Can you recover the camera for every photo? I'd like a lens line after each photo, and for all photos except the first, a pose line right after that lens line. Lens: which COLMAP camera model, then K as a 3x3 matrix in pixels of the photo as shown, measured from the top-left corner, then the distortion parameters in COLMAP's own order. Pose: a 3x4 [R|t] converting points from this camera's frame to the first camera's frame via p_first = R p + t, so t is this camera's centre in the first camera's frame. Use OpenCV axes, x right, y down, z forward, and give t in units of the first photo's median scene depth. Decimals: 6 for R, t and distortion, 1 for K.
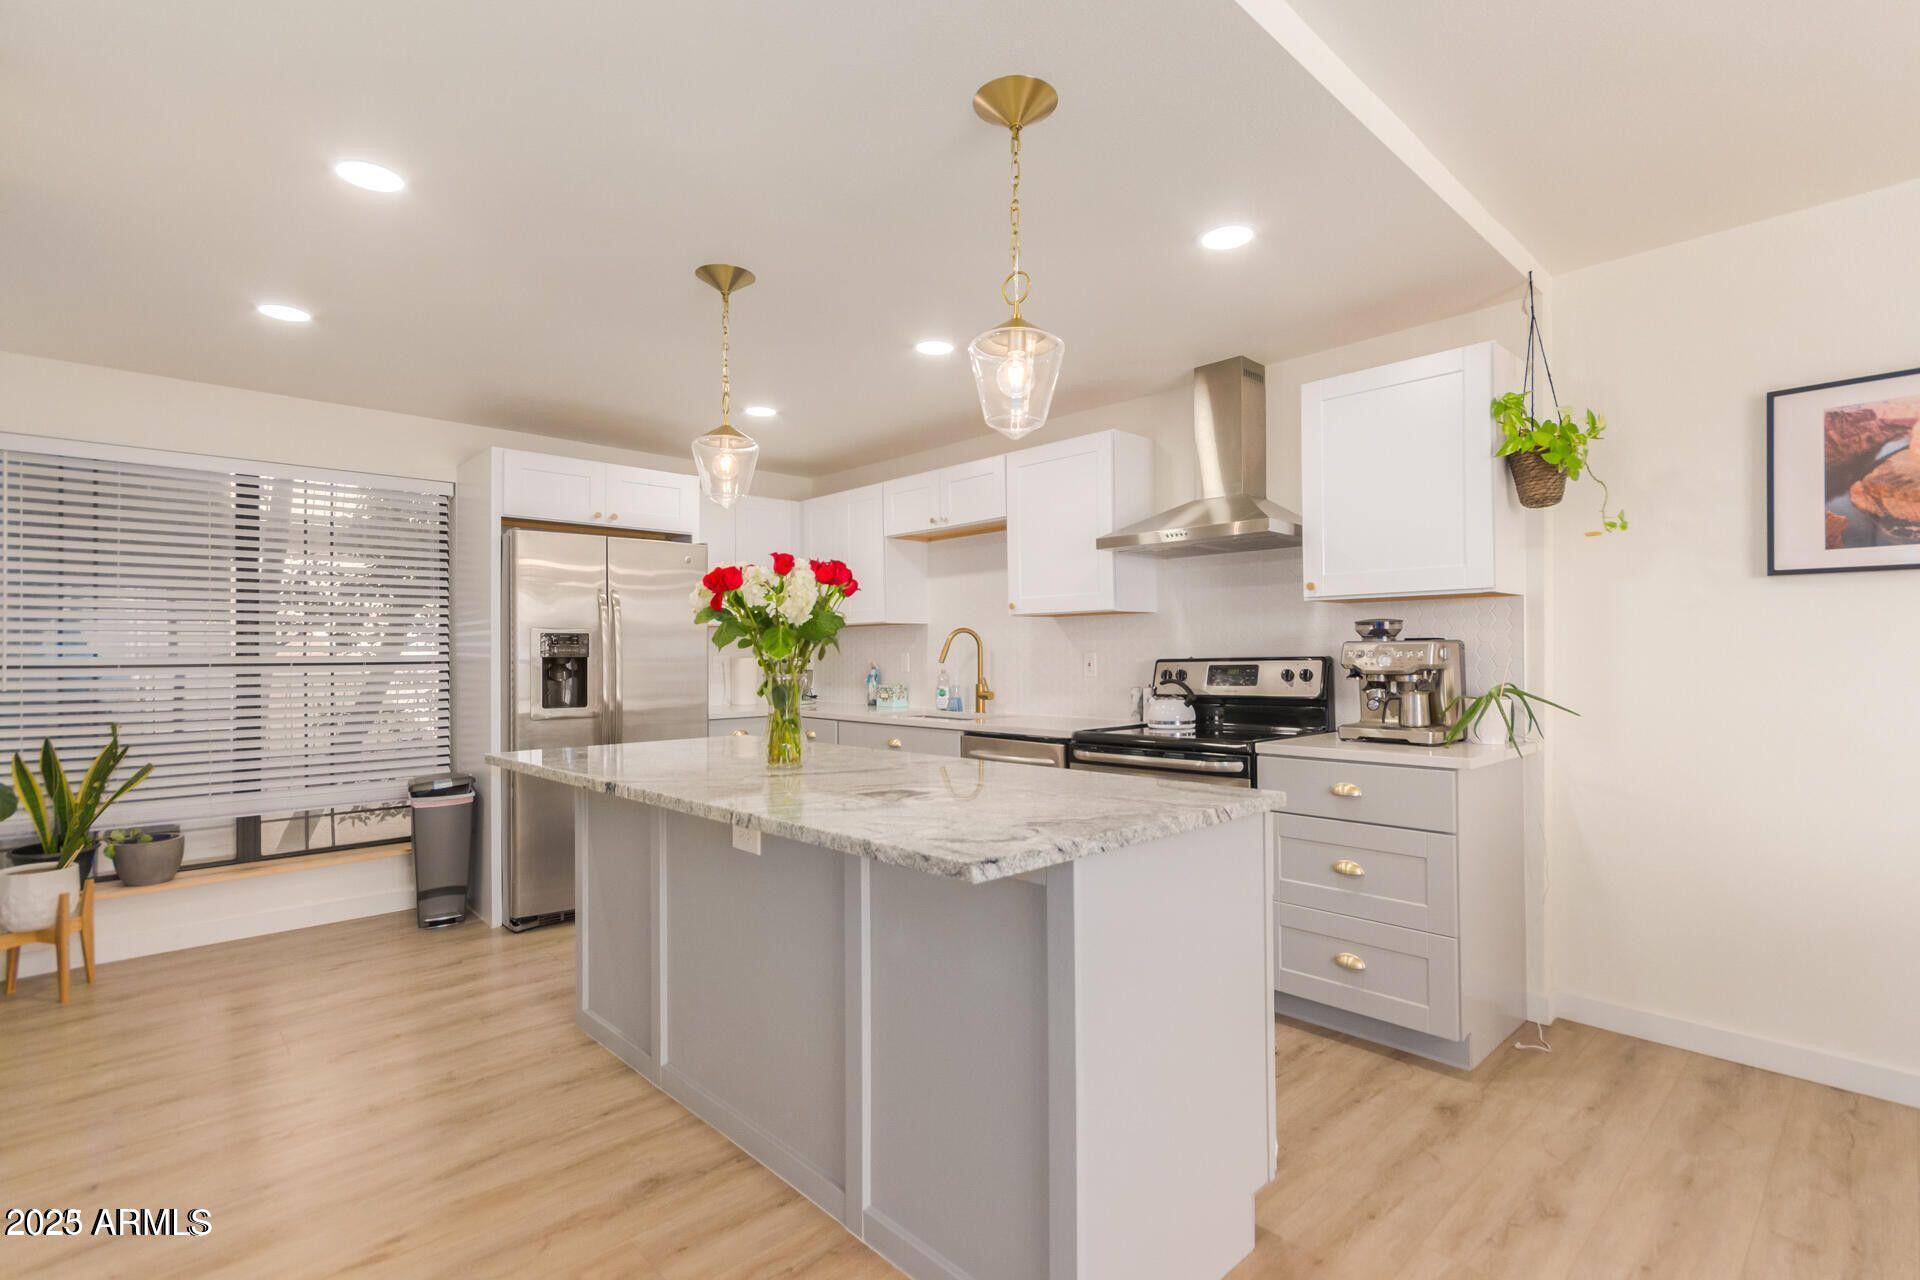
lens RADIAL K [[904.2, 0, 967.1], [0, 904.2, 648.1], [0, 0, 1]] dist [0.004229, 0.000416]
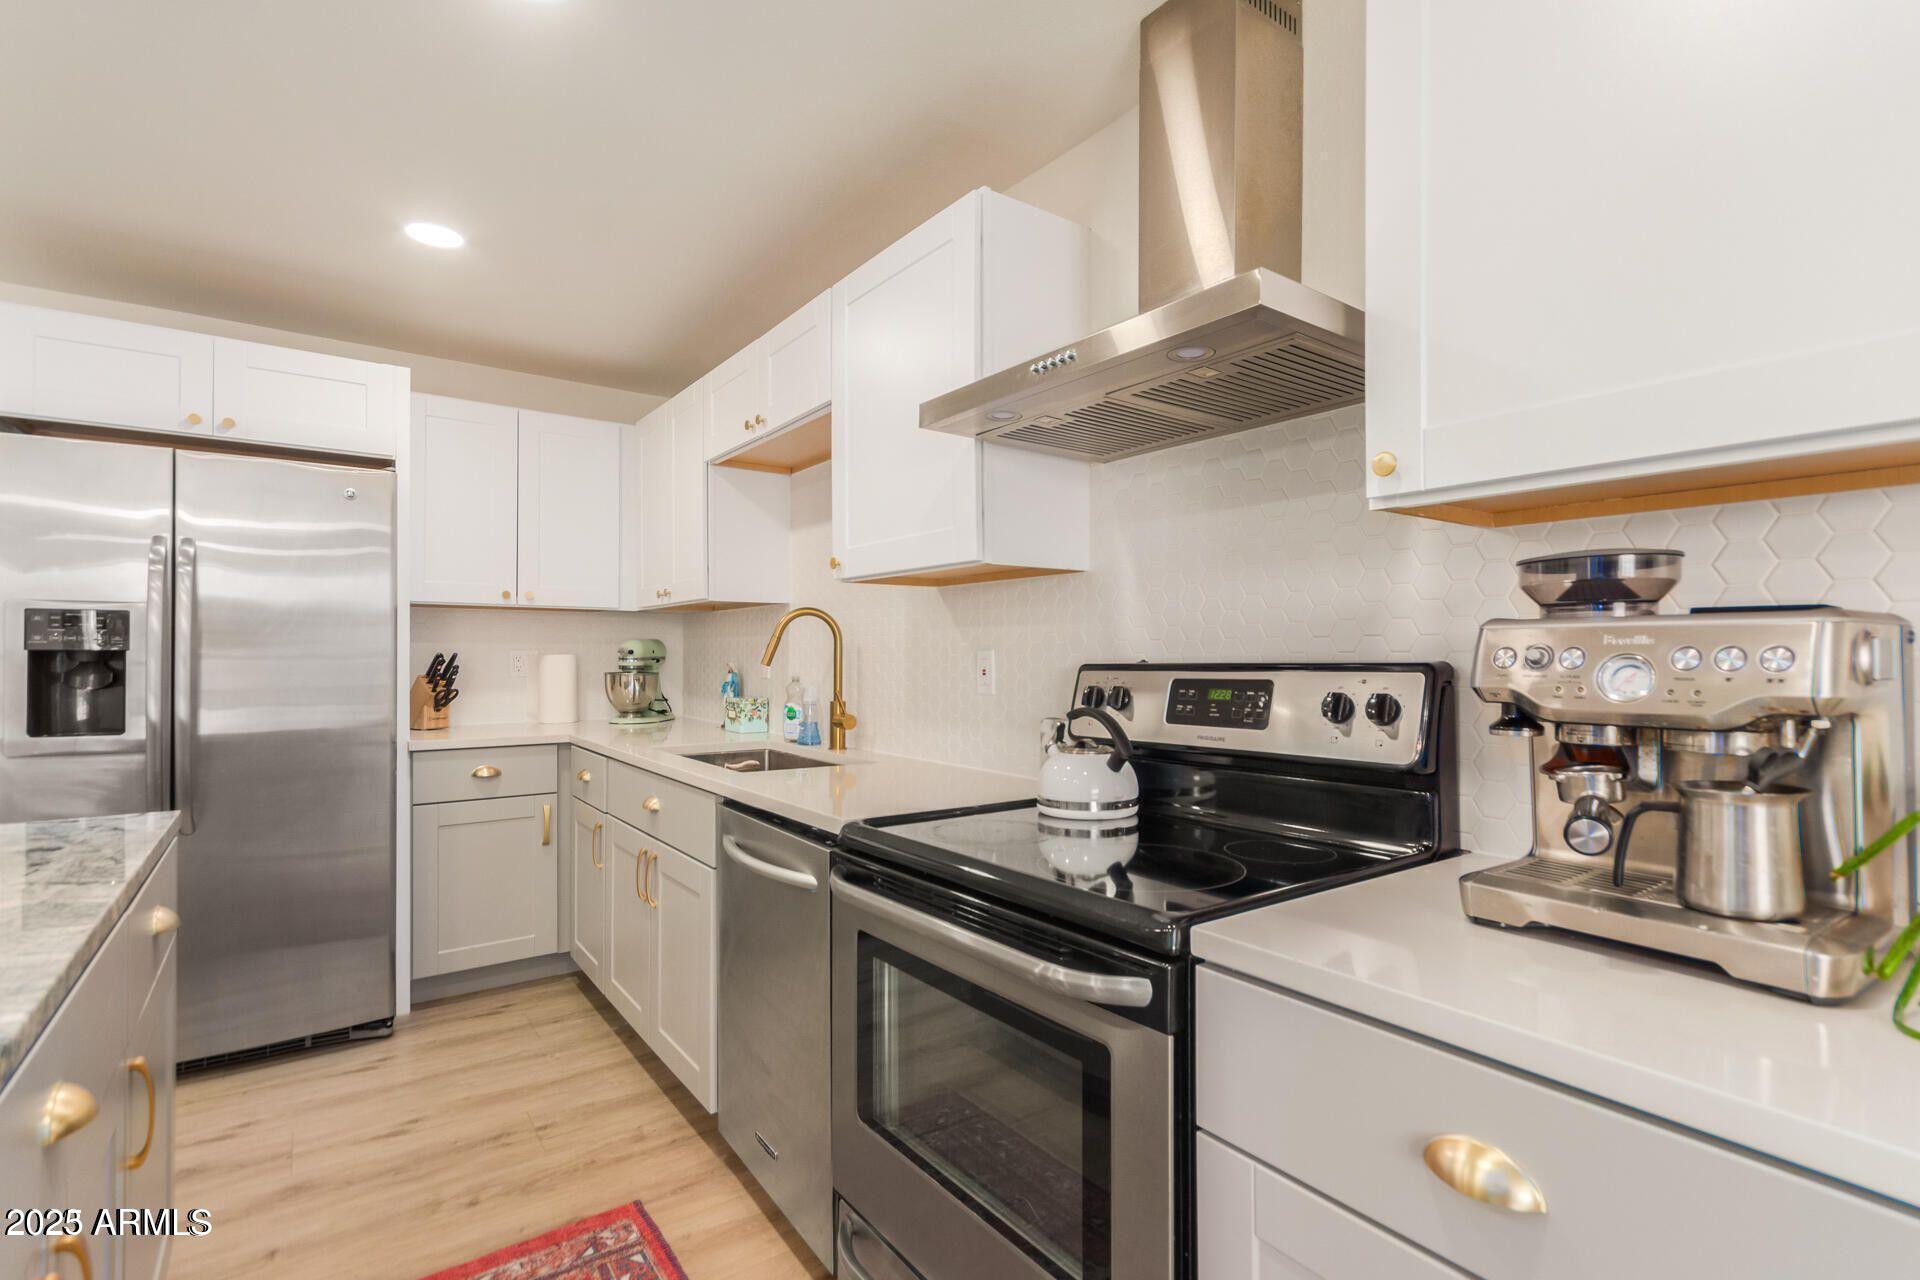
lens RADIAL K [[904.2, 0, 967.1], [0, 904.2, 648.1], [0, 0, 1]] dist [0.004229, 0.000416]
pose [[0.991399, 0.007523, -0.130660, 0.244392], [-0.007301, 0.999971, 0.002175, 0.003337], [0.130672, -0.001202, 0.991425, 0.579469]]
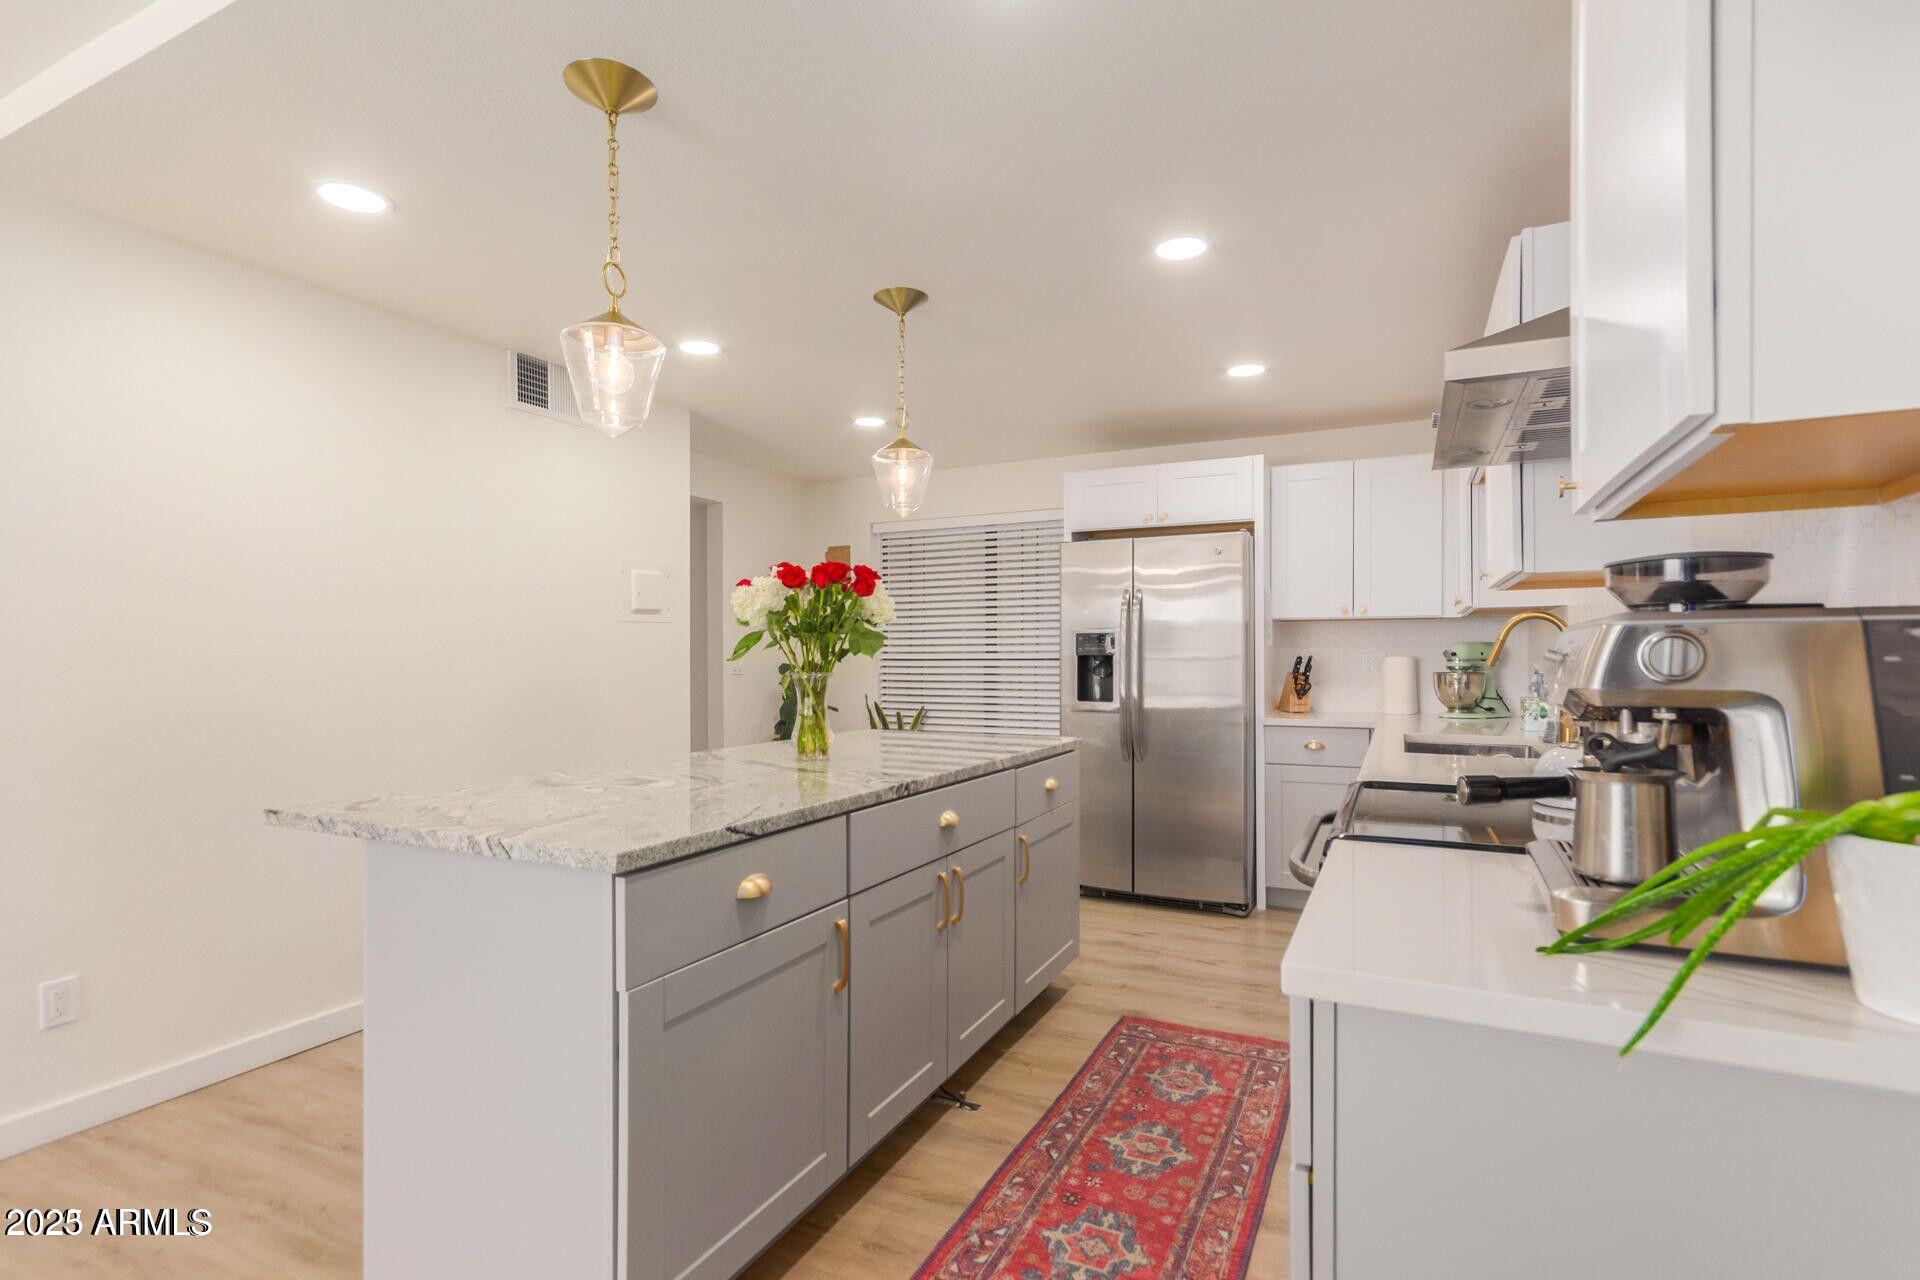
lens RADIAL K [[904.2, 0, 967.1], [0, 904.2, 648.1], [0, 0, 1]] dist [0.004229, 0.000416]
pose [[0.349074, -0.003019, -0.937090, 0.615918], [0.007134, 0.999974, -0.000564, 0.001306], [0.937068, -0.006488, 0.349087, 0.563472]]
